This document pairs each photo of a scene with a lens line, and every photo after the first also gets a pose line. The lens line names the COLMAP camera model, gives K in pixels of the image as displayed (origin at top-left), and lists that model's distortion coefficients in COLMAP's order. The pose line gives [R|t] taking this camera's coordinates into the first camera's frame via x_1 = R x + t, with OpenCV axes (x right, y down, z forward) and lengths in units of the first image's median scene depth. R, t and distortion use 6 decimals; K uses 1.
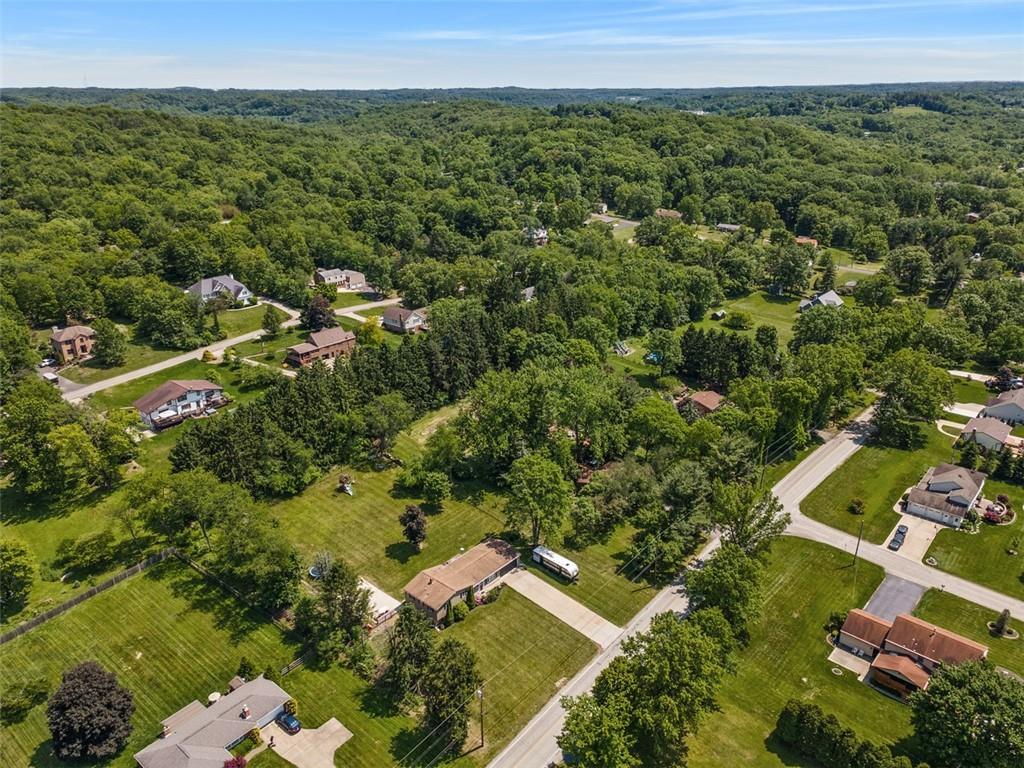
lens RADIAL K [[744.1, 0, 508.1], [0, 744.1, 394.4], [0, 0, 1]] dist [0.032963, 0.014606]
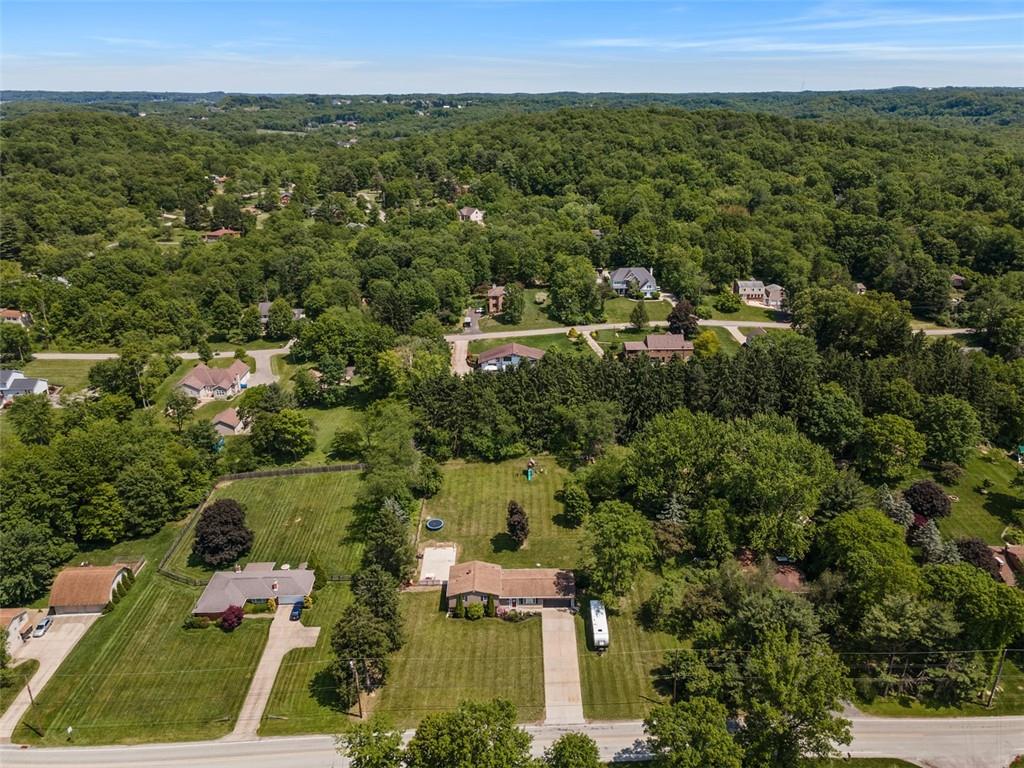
lens RADIAL K [[744.1, 0, 501.0], [0, 744.1, 376.0], [0, 0, 1]] dist [0.032963, 0.014606]
pose [[0.664903, 0.266925, -0.697606, 0.325763], [-0.281851, 0.954582, 0.096614, -0.068491], [0.691711, 0.132382, 0.709938, 0.147853]]
